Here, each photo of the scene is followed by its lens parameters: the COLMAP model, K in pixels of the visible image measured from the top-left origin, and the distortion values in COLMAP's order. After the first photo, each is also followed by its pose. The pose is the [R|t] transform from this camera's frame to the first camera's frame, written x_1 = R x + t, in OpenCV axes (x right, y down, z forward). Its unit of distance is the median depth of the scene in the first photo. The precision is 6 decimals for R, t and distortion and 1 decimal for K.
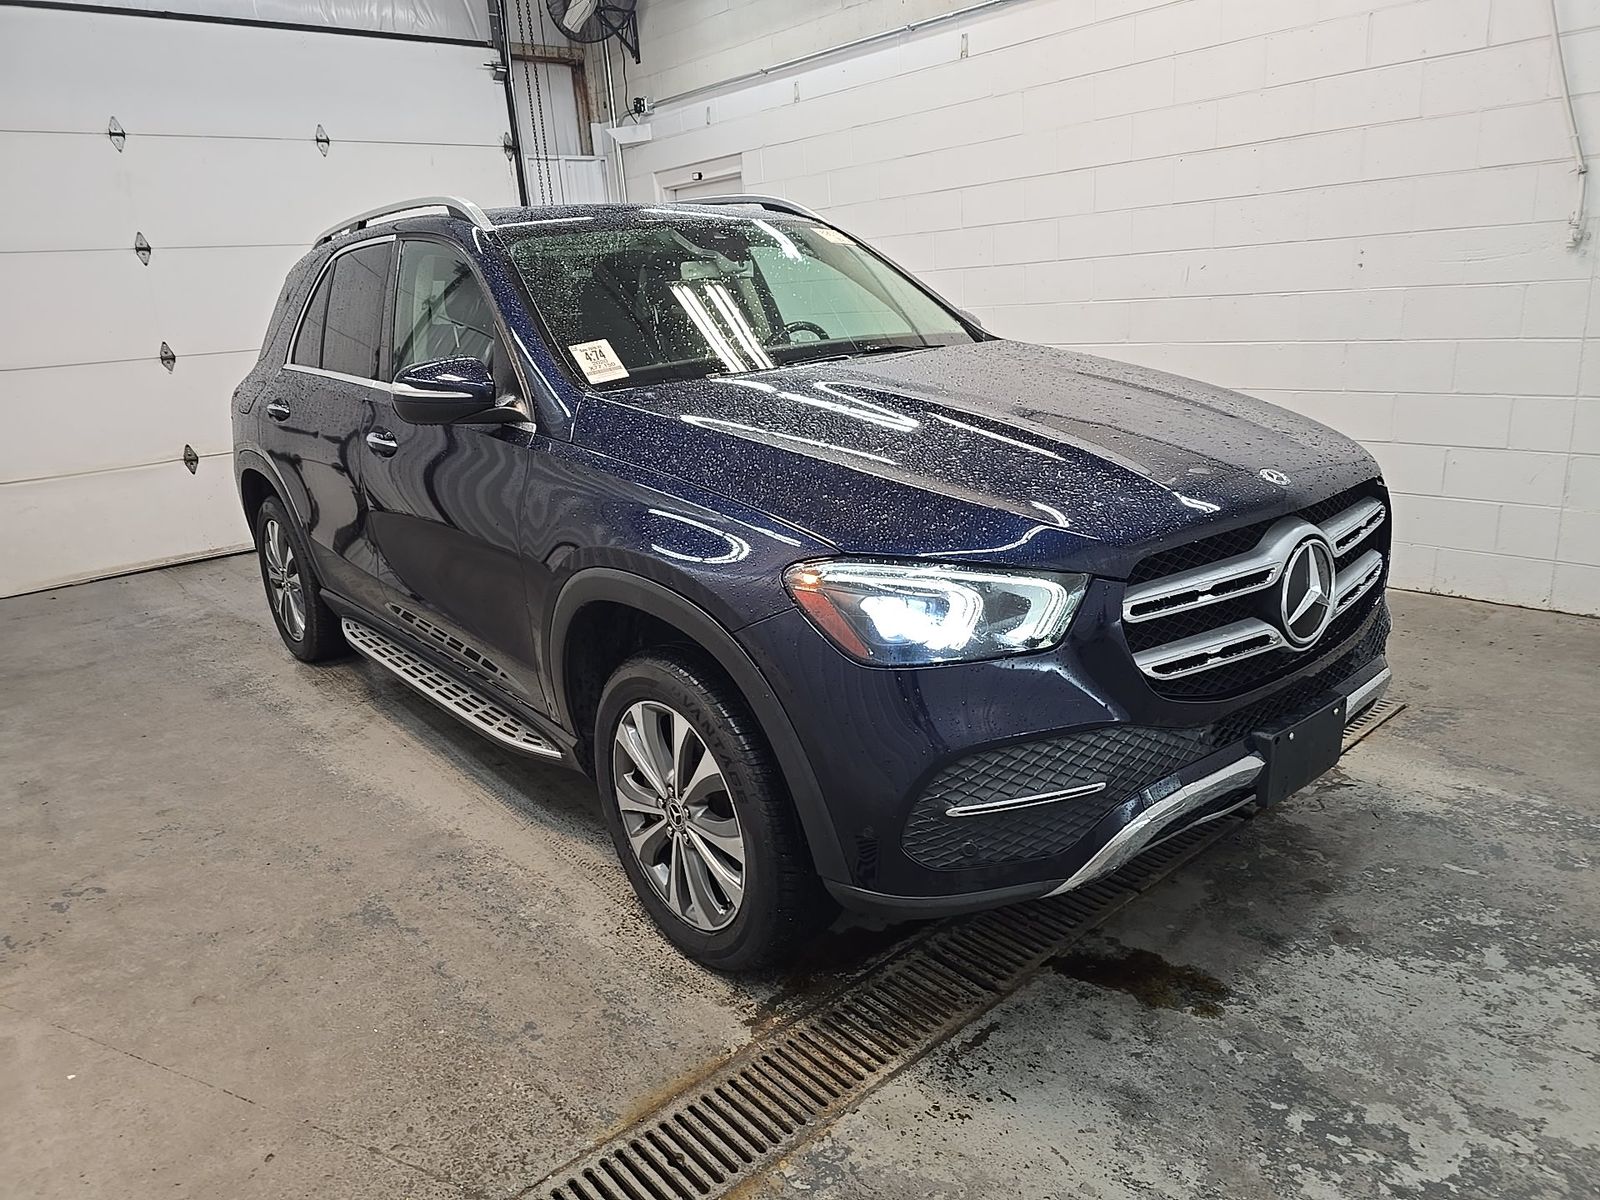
lens RADIAL K [[1089.6, 0, 802.5], [0, 1089.6, 602.5], [0, 0, 1]] dist [0.036097, -0.037436]
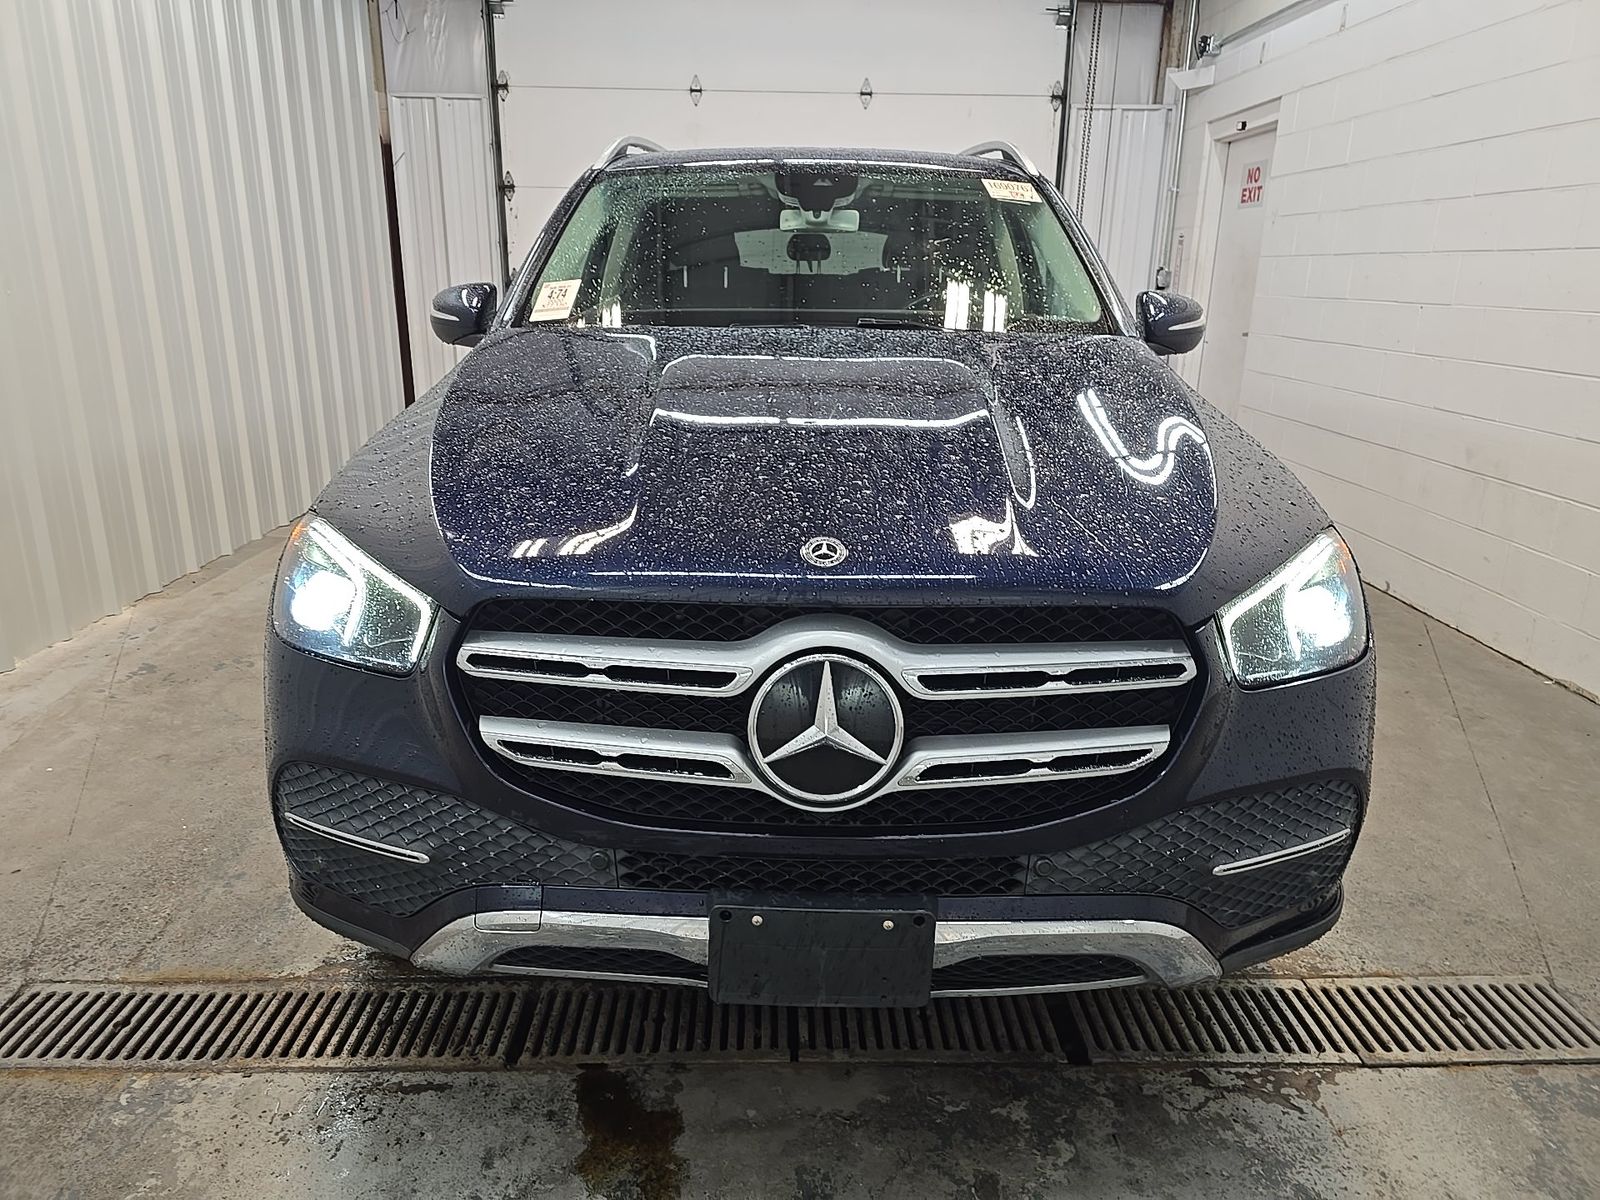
lens RADIAL K [[1089.6, 0, 792.4], [0, 1089.6, 592.6], [0, 0, 1]] dist [0.036097, -0.037436]
pose [[0.759976, 0.254480, -0.598060, 0.728693], [-0.240056, 0.965002, 0.105569, -0.137455], [0.603994, 0.063338, 0.794468, 0.402800]]
